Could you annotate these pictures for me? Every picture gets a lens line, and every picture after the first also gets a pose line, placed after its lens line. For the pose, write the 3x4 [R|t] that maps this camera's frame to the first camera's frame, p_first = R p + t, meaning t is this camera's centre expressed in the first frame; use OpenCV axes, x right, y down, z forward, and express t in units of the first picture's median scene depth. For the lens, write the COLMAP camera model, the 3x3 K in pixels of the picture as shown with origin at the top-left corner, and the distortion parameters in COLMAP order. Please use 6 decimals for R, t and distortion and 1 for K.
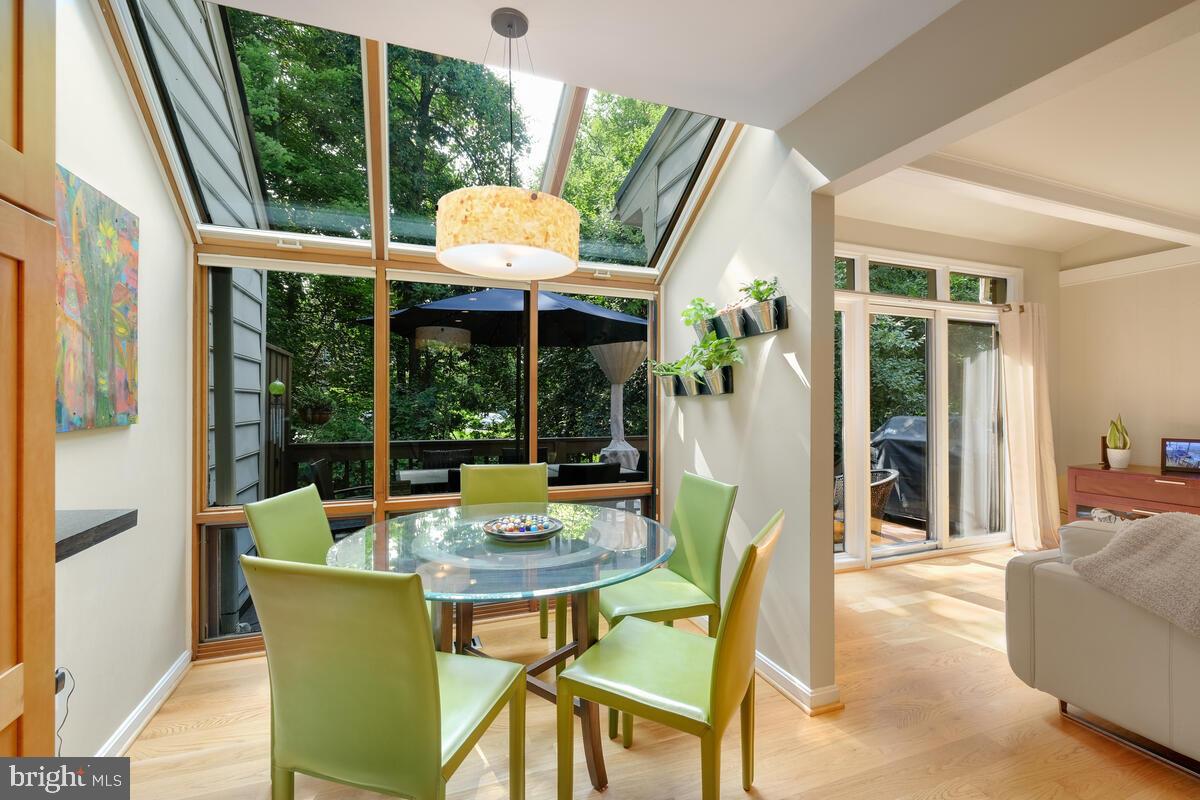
lens RADIAL K [[520.5, 0, 600.0], [0, 520.5, 400.0], [0, 0, 1]] dist [-0.001157, -0.000058]
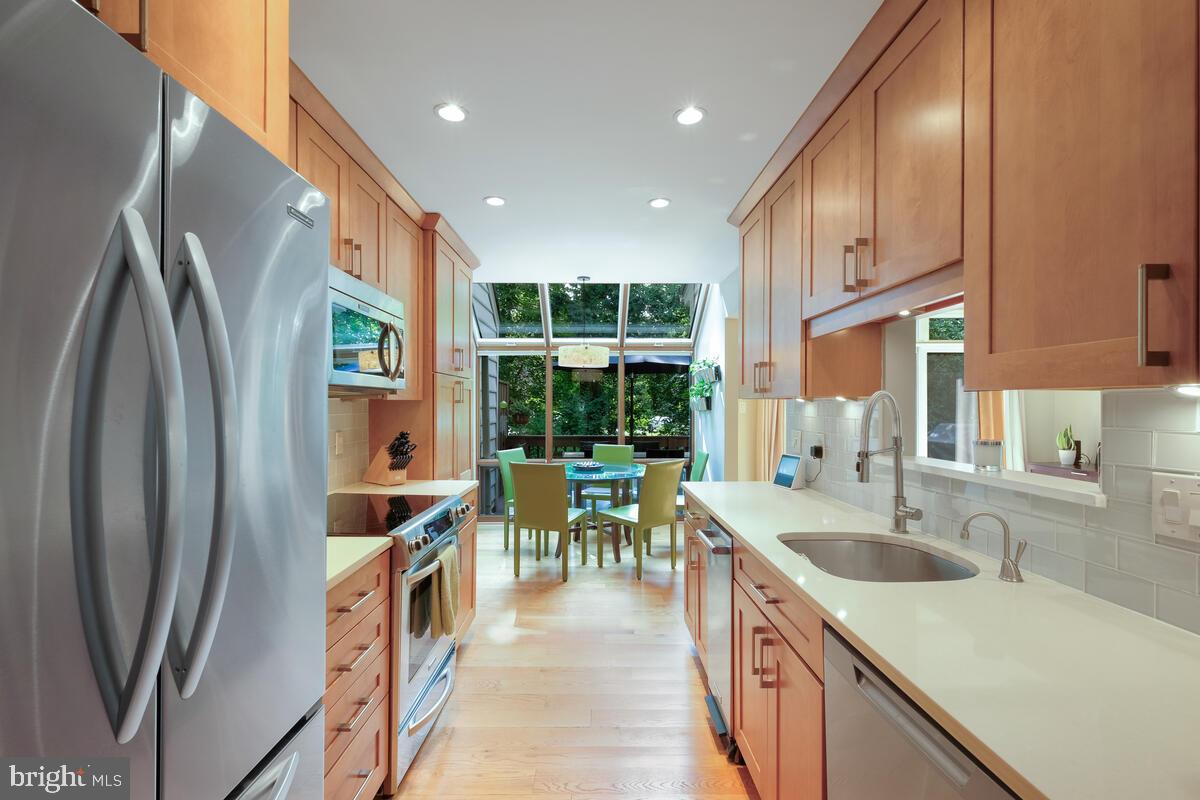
lens RADIAL K [[520.5, 0, 600.0], [0, 520.5, 400.0], [0, 0, 1]] dist [-0.001157, -0.000058]
pose [[0.940203, -0.004358, -0.340588, 0.469628], [0.002579, 0.999981, -0.005675, -0.036430], [0.340606, 0.004458, 0.940196, -0.872709]]
